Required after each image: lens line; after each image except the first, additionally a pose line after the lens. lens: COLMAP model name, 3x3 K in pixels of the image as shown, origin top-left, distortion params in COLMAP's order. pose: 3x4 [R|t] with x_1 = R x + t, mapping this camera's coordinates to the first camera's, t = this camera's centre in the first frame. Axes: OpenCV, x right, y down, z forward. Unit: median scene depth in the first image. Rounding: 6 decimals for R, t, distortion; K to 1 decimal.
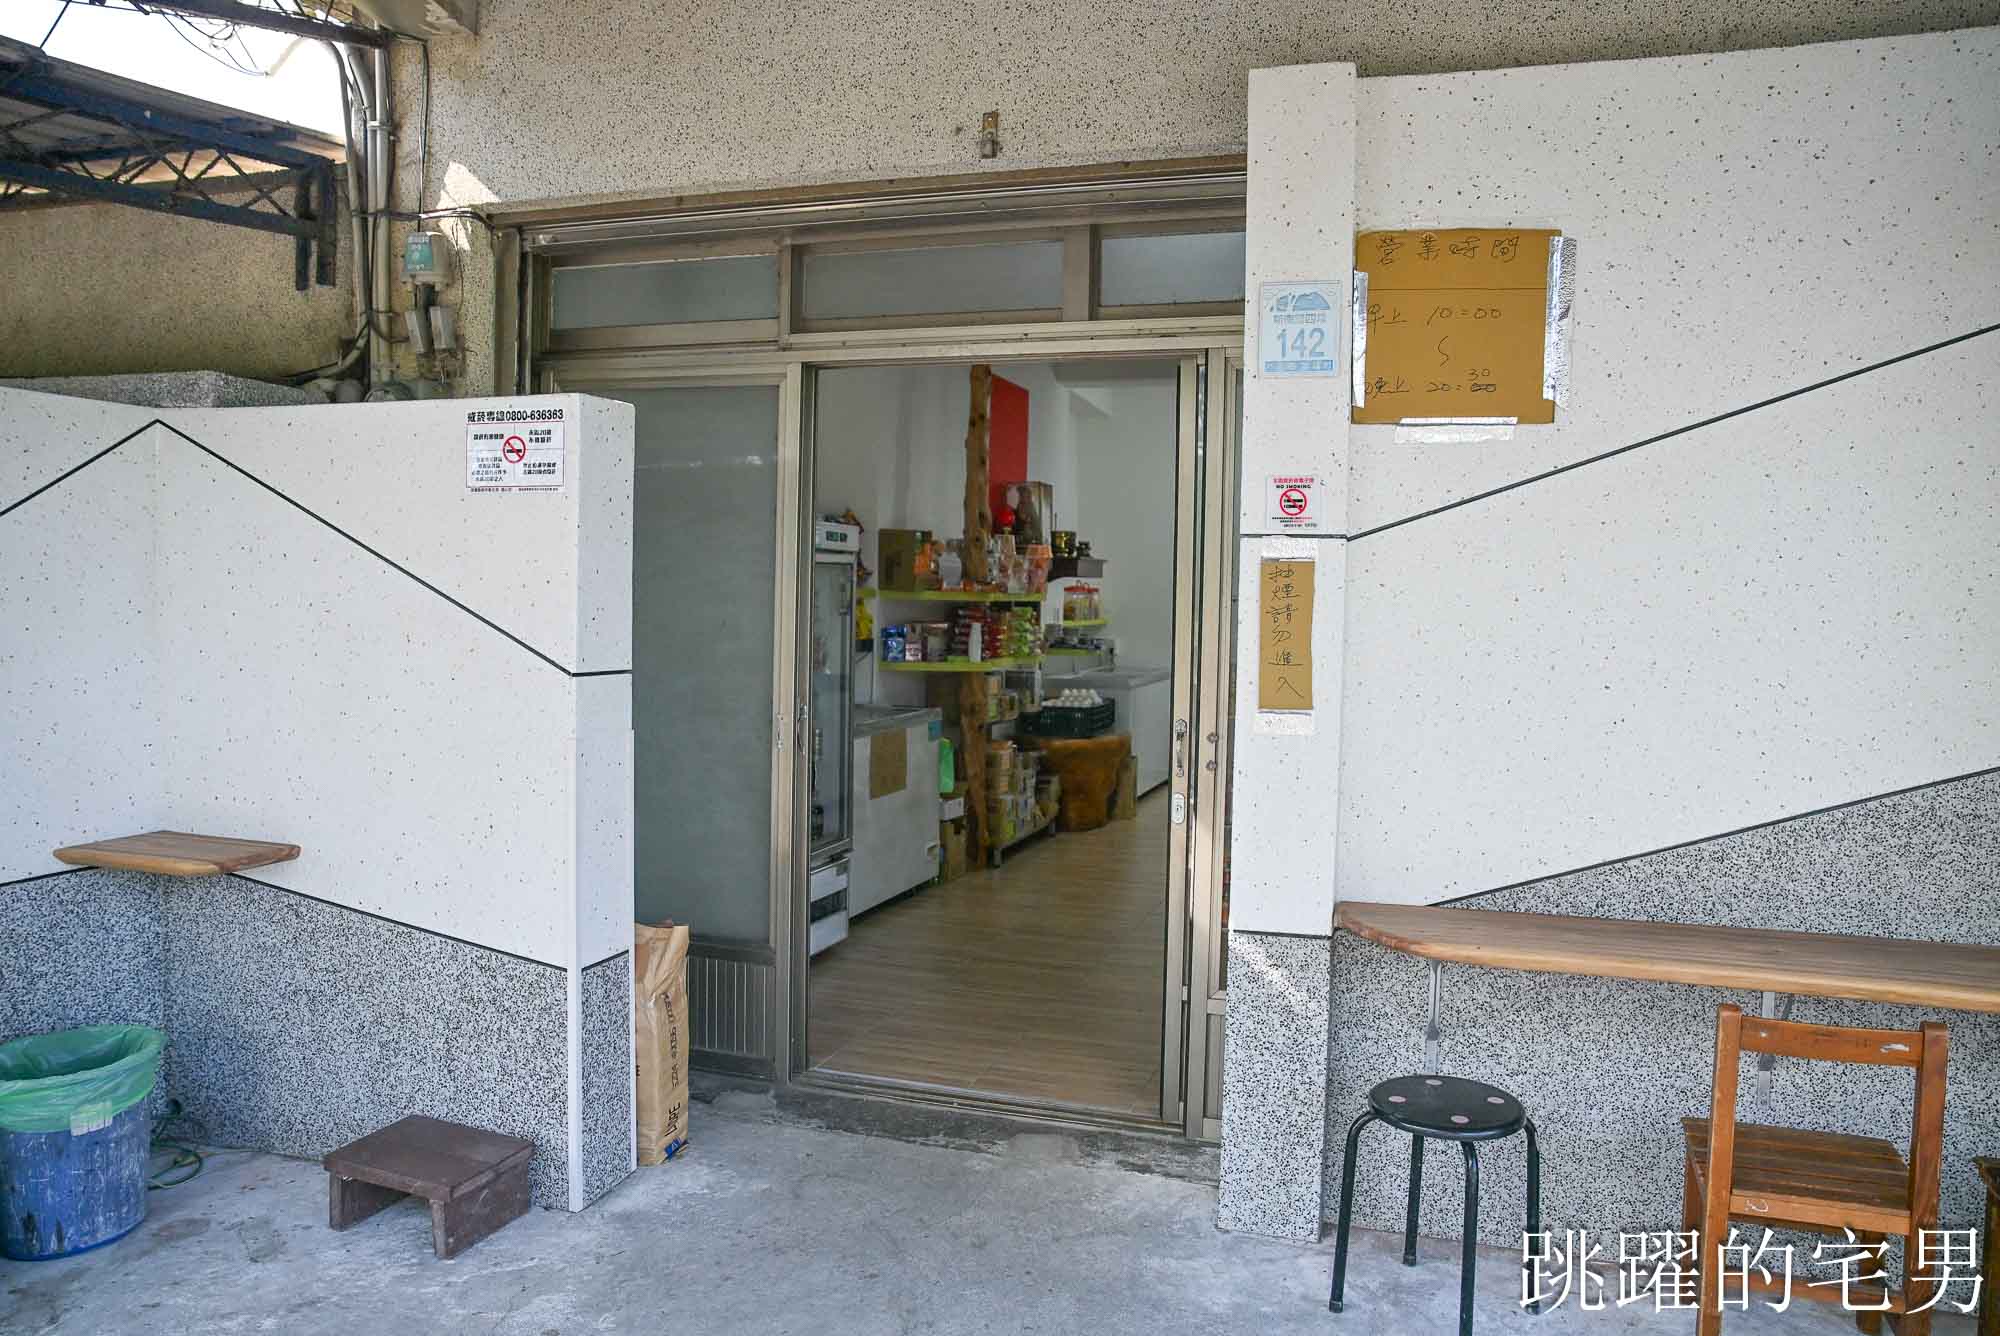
lens RADIAL K [[1360.1, 0, 999.1], [0, 1360.1, 700.1], [0, 0, 1]] dist [-0.109843, 0.083152]
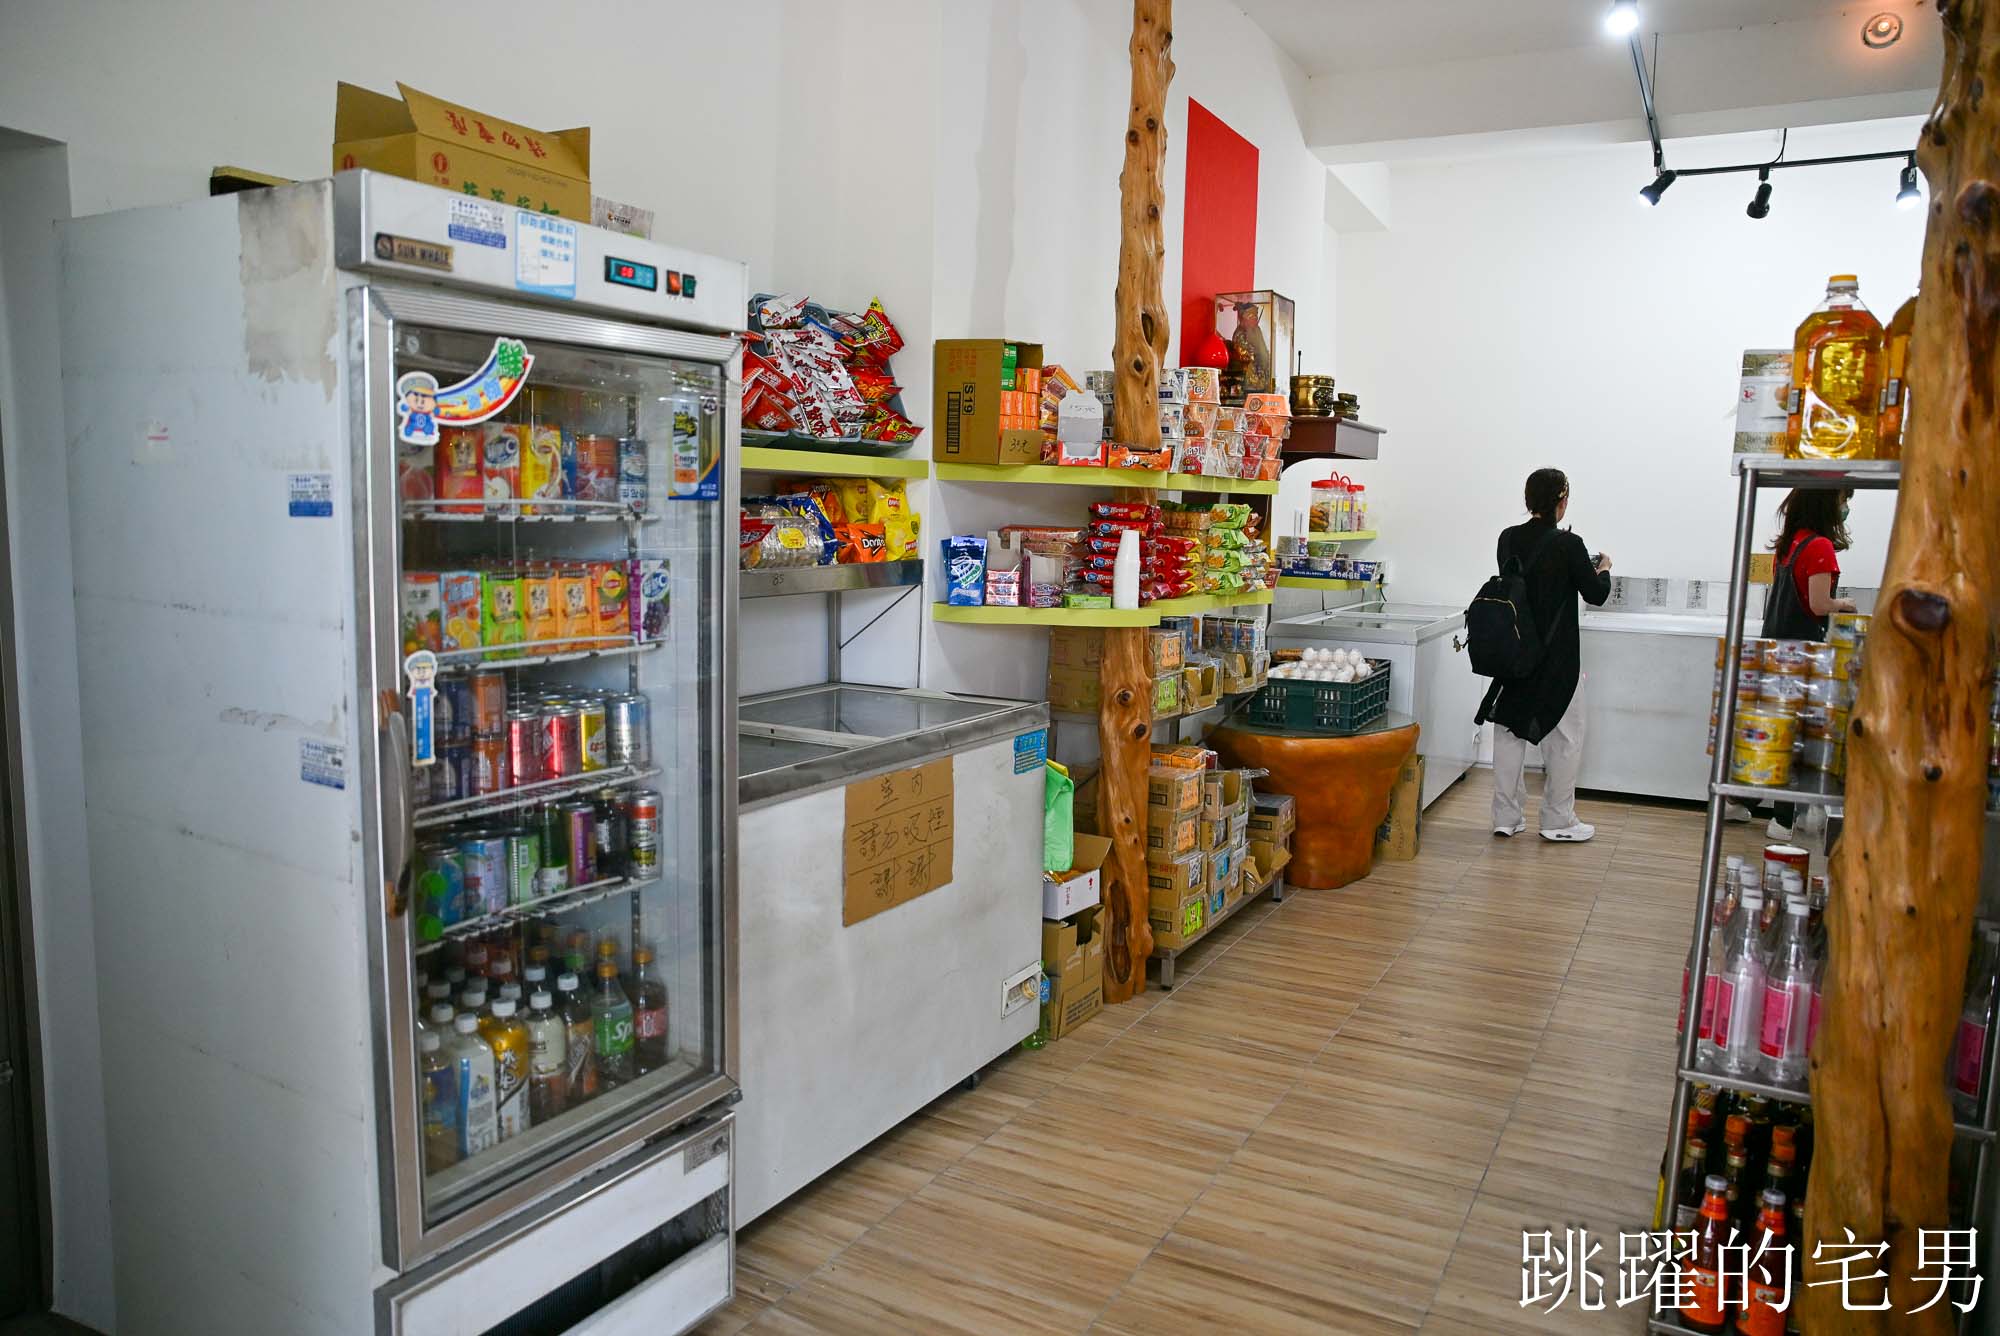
lens RADIAL K [[1360.1, 0, 999.1], [0, 1360.1, 700.1], [0, 0, 1]] dist [-0.109843, 0.083152]
pose [[0.983933, 0.028305, -0.176280, 0.023795], [-0.017187, 0.997784, 0.064282, -0.023519], [0.177709, -0.060219, 0.982239, 0.455487]]
